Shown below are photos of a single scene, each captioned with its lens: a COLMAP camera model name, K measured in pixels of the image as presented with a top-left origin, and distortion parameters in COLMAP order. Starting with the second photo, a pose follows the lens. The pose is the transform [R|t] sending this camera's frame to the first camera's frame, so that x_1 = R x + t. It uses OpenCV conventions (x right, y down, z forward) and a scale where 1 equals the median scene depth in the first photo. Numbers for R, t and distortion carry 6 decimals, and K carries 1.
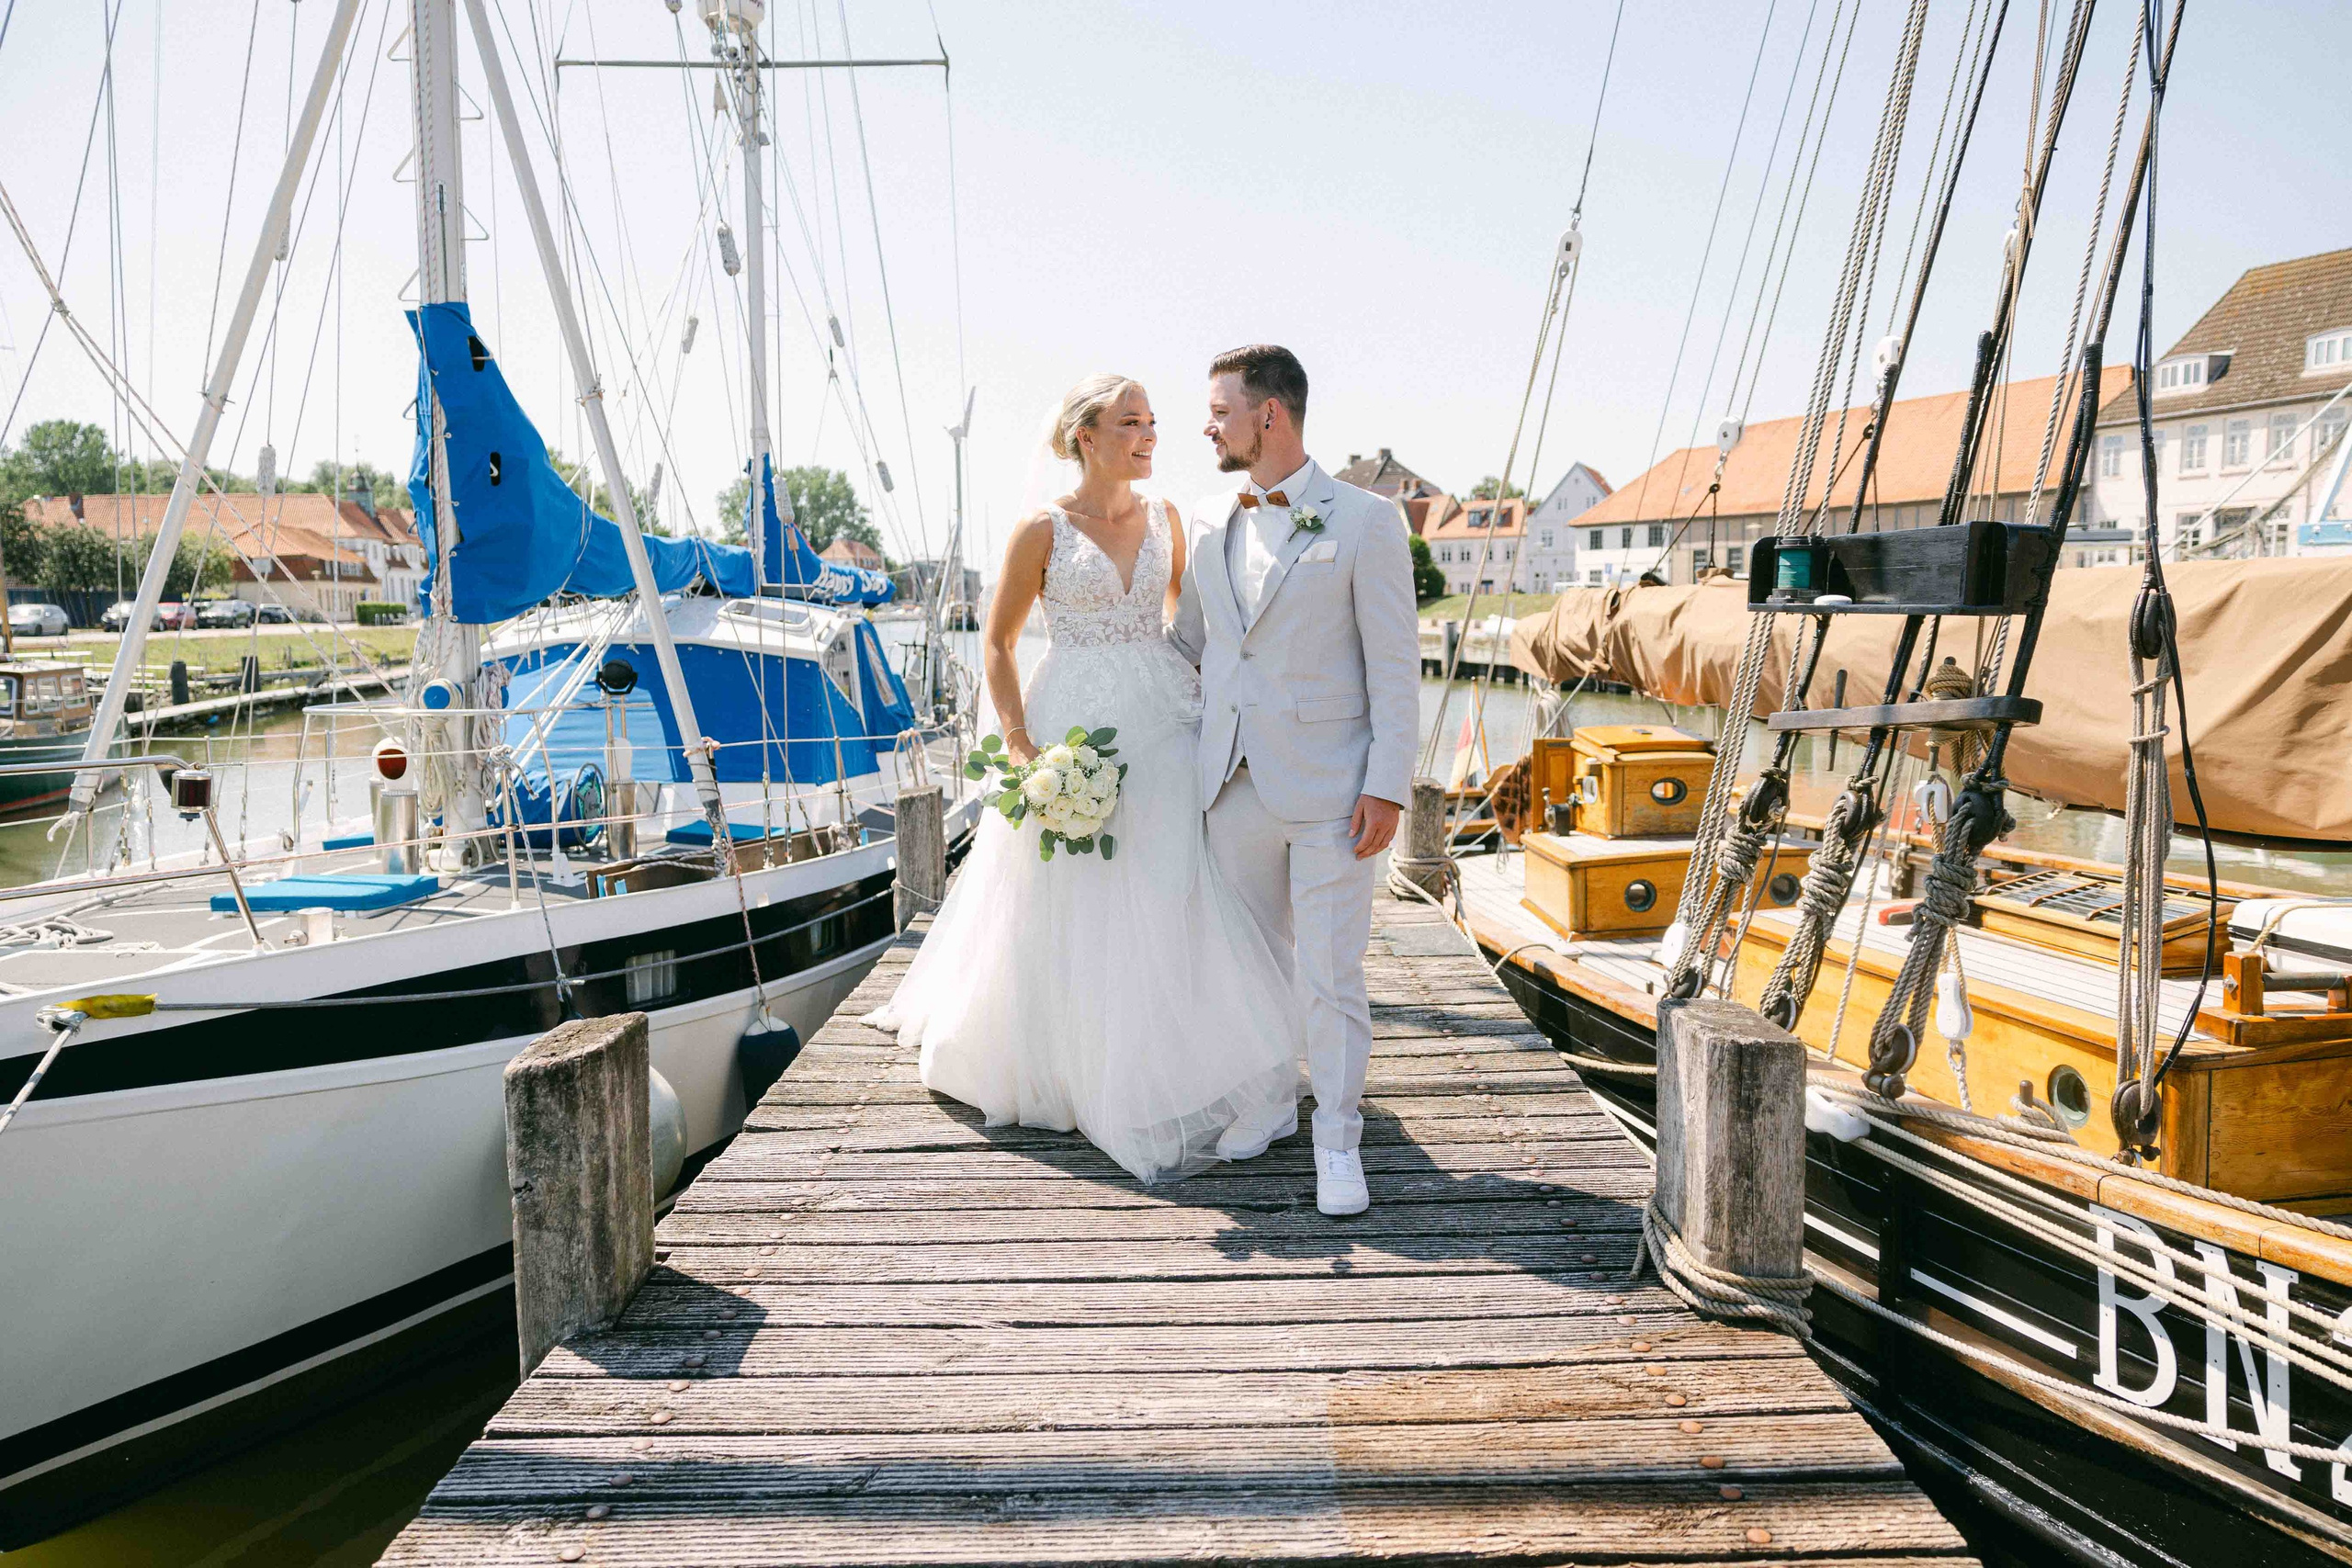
lens RADIAL K [[1599.5, 0, 1196.9], [0, 1599.5, 698.6], [0, 0, 1]] dist [0.029824, -0.021918]
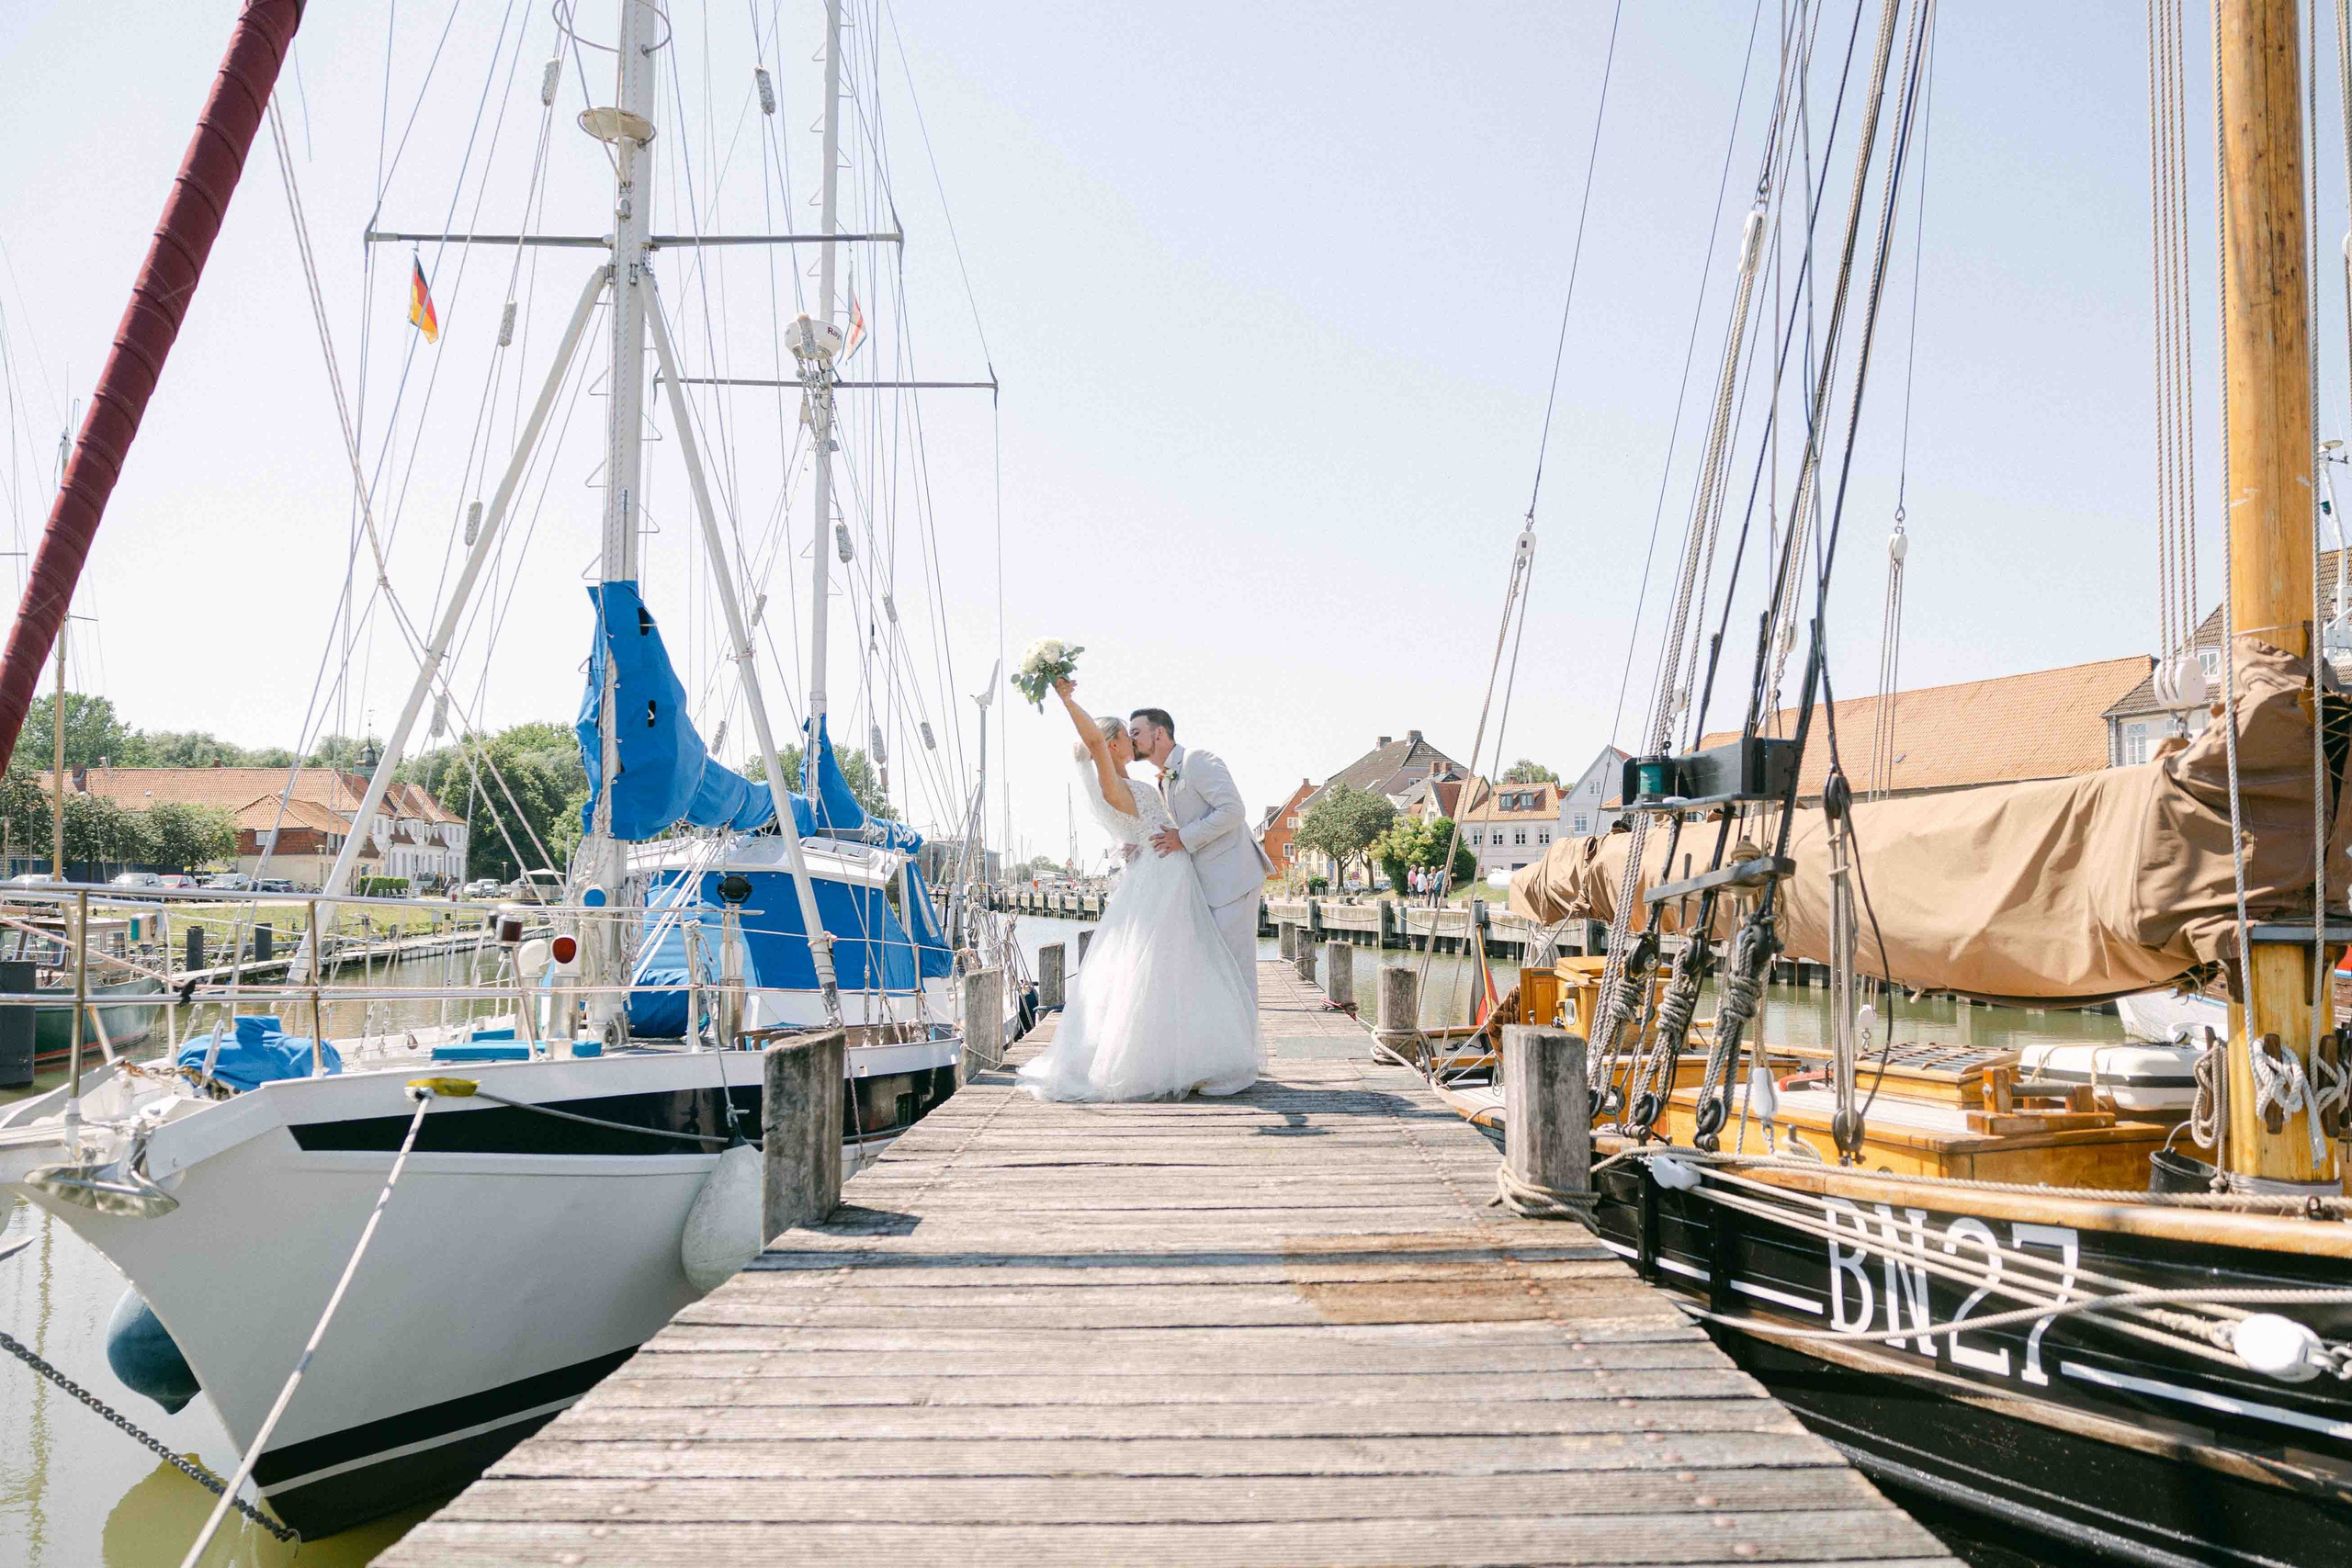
lens RADIAL K [[1599.5, 0, 1191.8], [0, 1599.5, 784.5], [0, 0, 1]] dist [0.029824, -0.021918]
pose [[0.999793, 0.011871, -0.016544, 0.008110], [-0.013835, 0.992168, -0.124141, 0.121153], [0.014941, 0.124344, 0.992127, -0.437573]]
